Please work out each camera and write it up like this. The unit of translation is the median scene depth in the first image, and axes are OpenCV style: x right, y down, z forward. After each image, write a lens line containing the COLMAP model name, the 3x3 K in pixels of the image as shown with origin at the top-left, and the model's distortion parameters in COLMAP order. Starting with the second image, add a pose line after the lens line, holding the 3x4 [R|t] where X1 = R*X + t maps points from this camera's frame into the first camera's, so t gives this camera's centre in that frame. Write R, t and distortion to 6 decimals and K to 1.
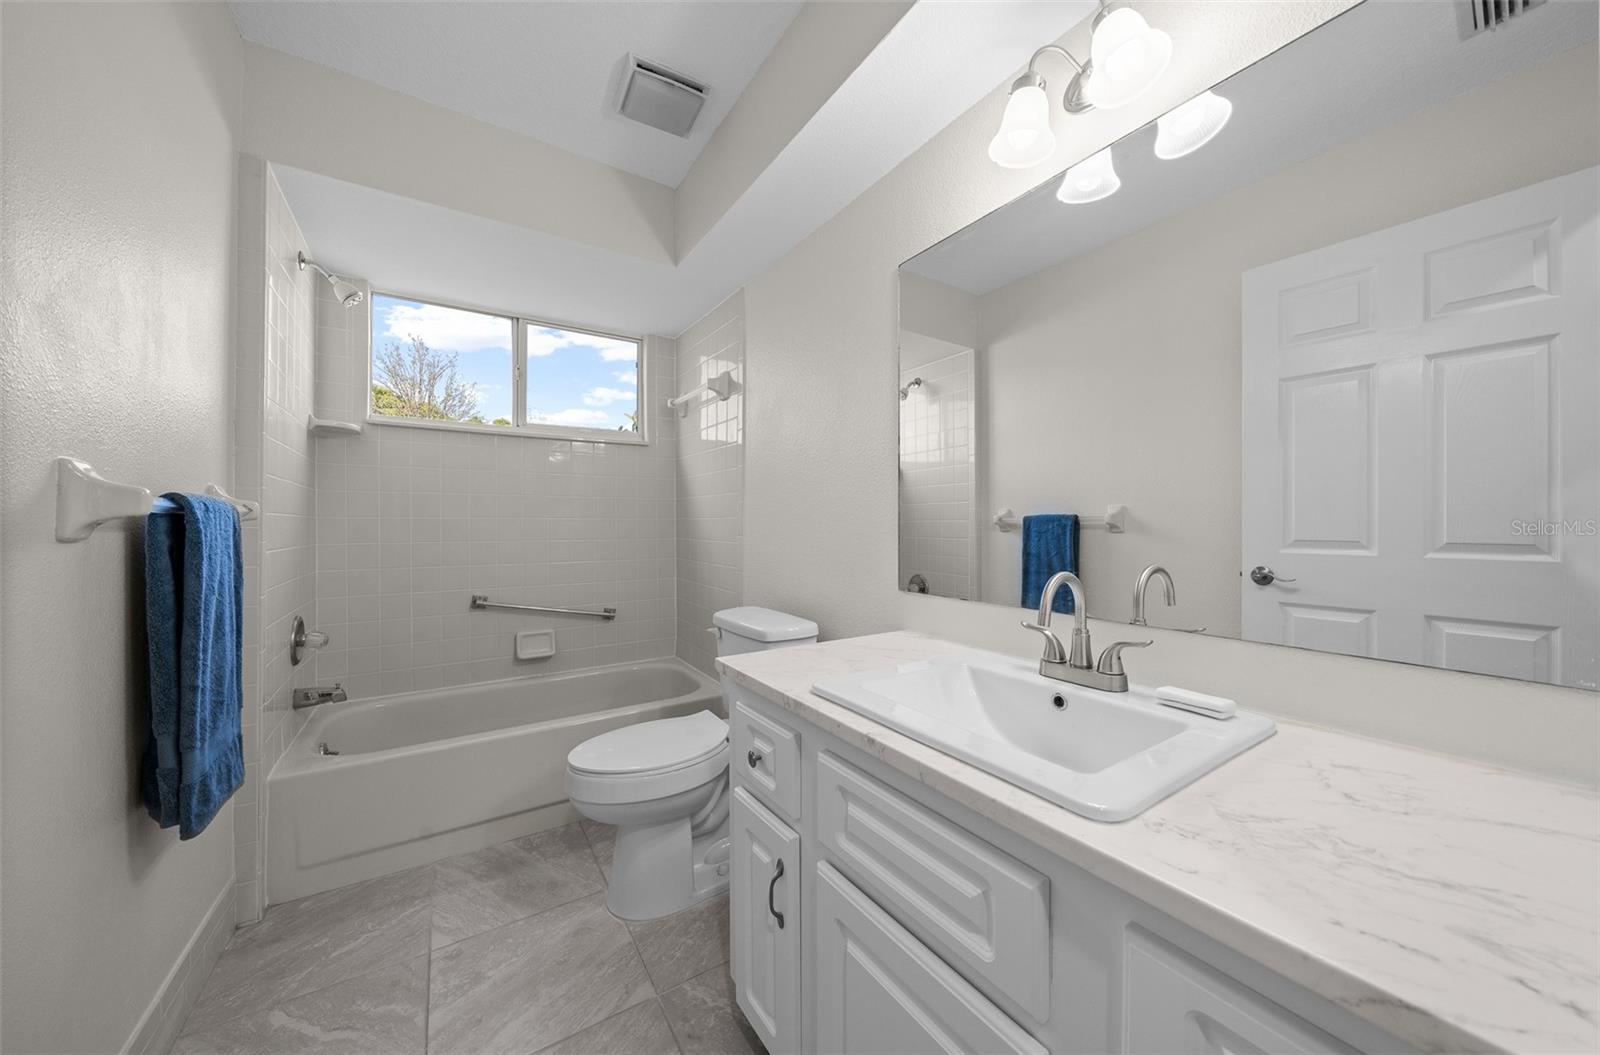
lens RADIAL K [[550.3, 0, 800.0], [0, 550.3, 527.5], [0, 0, 1]] dist [-0.007171, 0.000164]
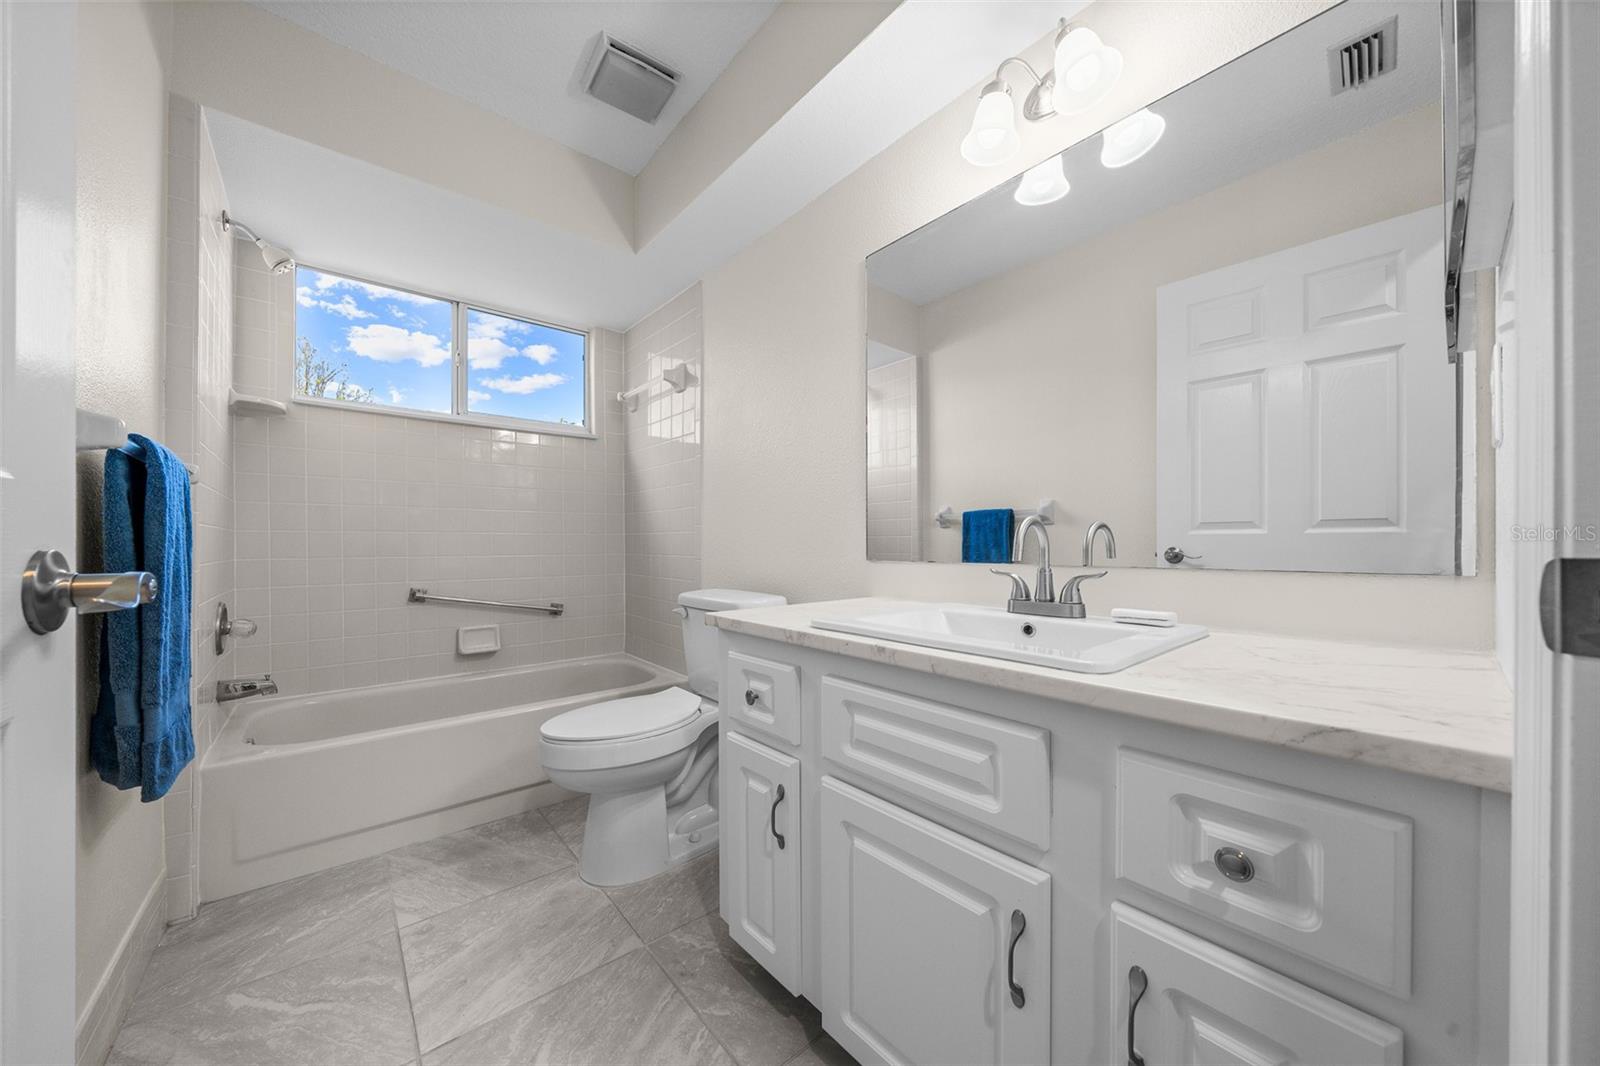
lens RADIAL K [[552.7, 0, 792.2], [0, 552.7, 544.2], [0, 0, 1]] dist [-0.006639, -0.000187]
pose [[0.993261, 0.002096, 0.115880, -0.089076], [-0.001863, 0.999996, -0.002123, 0.086843], [-0.115884, 0.001892, 0.993261, -0.048119]]
